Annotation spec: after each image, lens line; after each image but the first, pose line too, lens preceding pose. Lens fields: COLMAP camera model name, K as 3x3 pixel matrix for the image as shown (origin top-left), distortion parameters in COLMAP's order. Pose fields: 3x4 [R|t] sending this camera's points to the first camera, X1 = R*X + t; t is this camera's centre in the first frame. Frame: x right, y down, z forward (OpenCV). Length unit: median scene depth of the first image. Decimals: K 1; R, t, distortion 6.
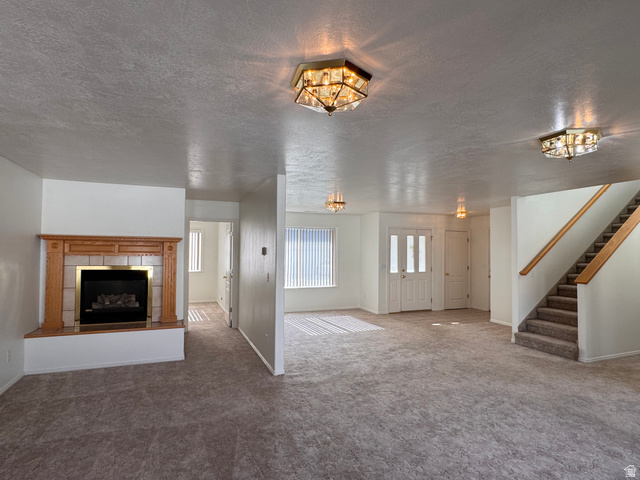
lens RADIAL K [[356.5, 0, 322.8], [0, 356.5, 240.4], [0, 0, 1]] dist [-0.004590, 0.002040]
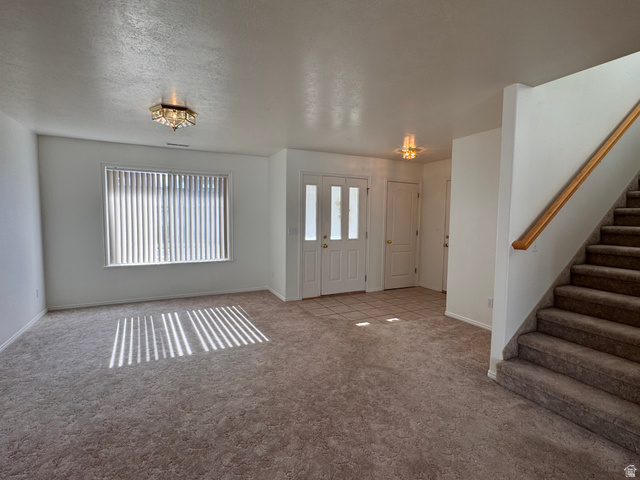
lens RADIAL K [[321.6, 0, 318.5], [0, 321.6, 239.8], [0, 0, 1]] dist [-0.001100, -0.000462]
pose [[0.996906, -0.001948, 0.078577, 0.167525], [-0.005962, 0.994938, 0.100311, 0.027830], [-0.078375, -0.100469, 0.991848, 0.390621]]
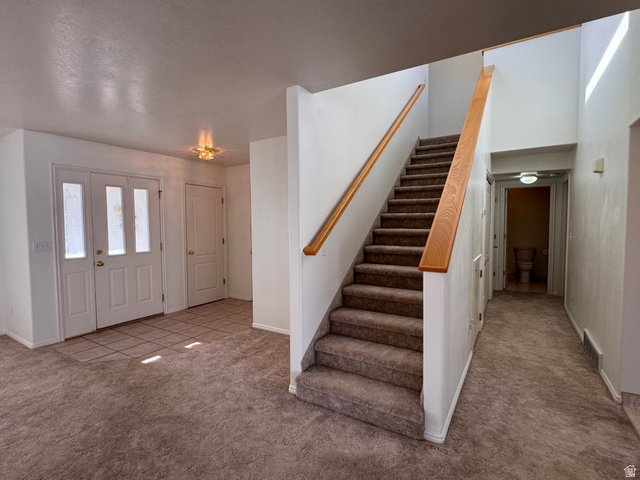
lens RADIAL K [[321.6, 0, 322.3], [0, 321.6, 239.4], [0, 0, 1]] dist [-0.001100, -0.000462]
pose [[0.803662, -0.042614, 0.593559, 0.213369], [-0.003085, 0.997121, 0.075764, 0.029038], [-0.595078, -0.062719, 0.801217, 0.430840]]
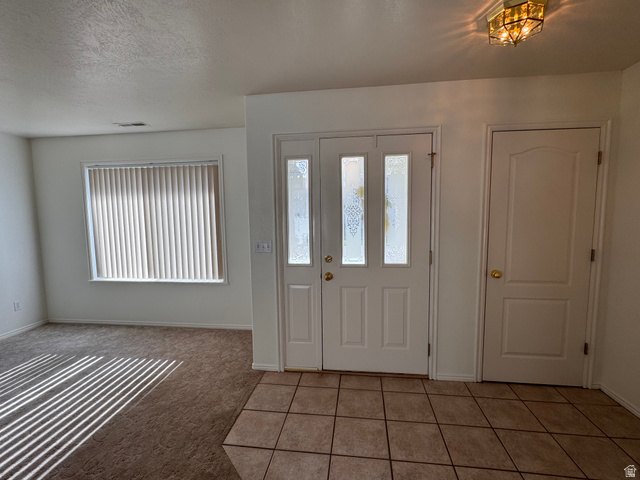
lens RADIAL K [[304.9, 0, 316.8], [0, 304.9, 241.4], [0, 0, 1]] dist [0.001698, -0.000012]
pose [[0.871665, 0.024393, -0.489494, 0.368125], [0.033561, 0.993445, 0.109271, 0.034369], [0.488951, -0.111676, 0.865133, 0.747481]]
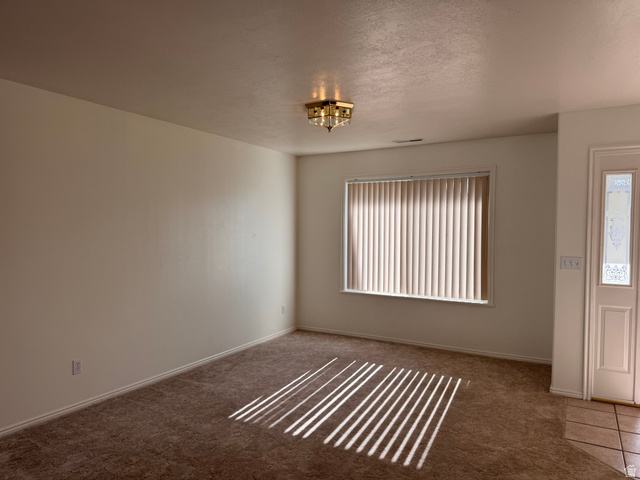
lens RADIAL K [[447.9, 0, 316.1], [0, 447.9, 238.8], [0, 0, 1]] dist [0.030013, -0.043601]
pose [[0.613045, 0.013978, -0.789924, 0.364299], [0.023085, 0.999100, 0.035595, 0.025487], [0.789711, -0.040057, 0.612170, 0.519477]]
